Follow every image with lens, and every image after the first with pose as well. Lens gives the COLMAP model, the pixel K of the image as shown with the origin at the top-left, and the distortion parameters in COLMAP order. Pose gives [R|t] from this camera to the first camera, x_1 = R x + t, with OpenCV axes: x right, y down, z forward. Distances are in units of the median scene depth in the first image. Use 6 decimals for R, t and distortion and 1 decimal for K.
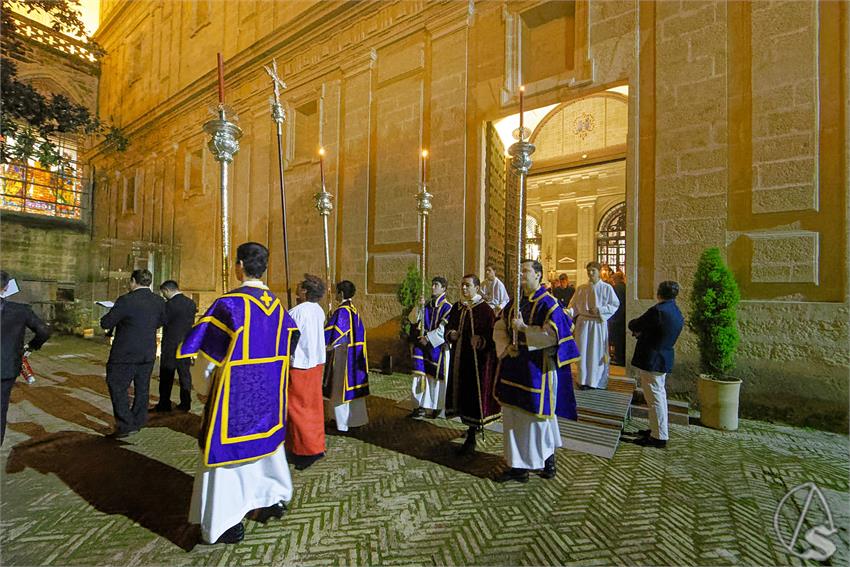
lens RADIAL K [[373.7, 0, 427.6], [0, 373.7, 286.8], [0, 0, 1]] dist [0.000230, -0.003061]
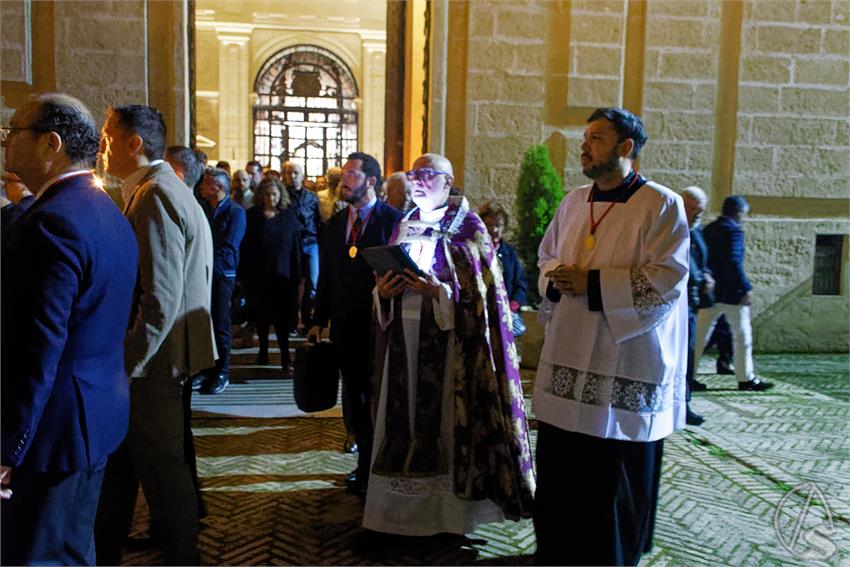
lens RADIAL K [[746.2, 0, 425.4], [0, 746.2, 286.2], [0, 0, 1]] dist [0.009694, 0.013892]
pose [[0.736663, -0.061492, 0.673459, -0.440779], [-0.021994, 0.993152, 0.114741, 0.012420], [-0.675902, -0.099337, 0.730266, -0.012586]]
